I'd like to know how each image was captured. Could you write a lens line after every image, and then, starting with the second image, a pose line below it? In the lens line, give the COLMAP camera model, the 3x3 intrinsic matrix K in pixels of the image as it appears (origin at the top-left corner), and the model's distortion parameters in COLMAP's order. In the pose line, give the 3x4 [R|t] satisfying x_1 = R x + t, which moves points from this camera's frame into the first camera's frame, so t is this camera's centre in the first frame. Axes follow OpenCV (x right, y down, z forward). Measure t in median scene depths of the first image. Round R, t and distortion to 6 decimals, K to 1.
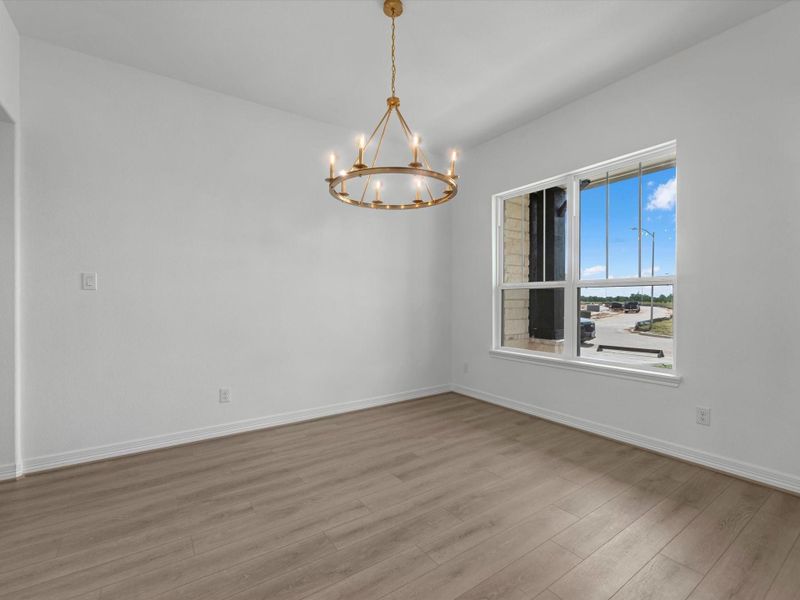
lens RADIAL K [[371.6, 0, 400.0], [0, 371.6, 300.0], [0, 0, 1]] dist [-0.002712, -0.000173]
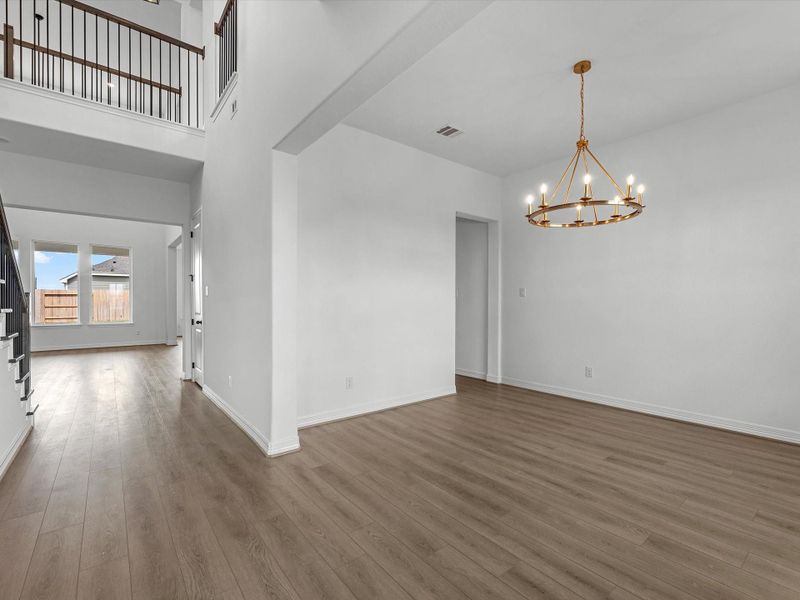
lens RADIAL K [[371.6, 0, 400.0], [0, 371.6, 300.0], [0, 0, 1]] dist [-0.002712, -0.000173]
pose [[0.055603, -0.002757, -0.998449, 1.080176], [0.001866, 0.999995, -0.002658, -0.006728], [0.998451, -0.001716, 0.055608, 0.291902]]
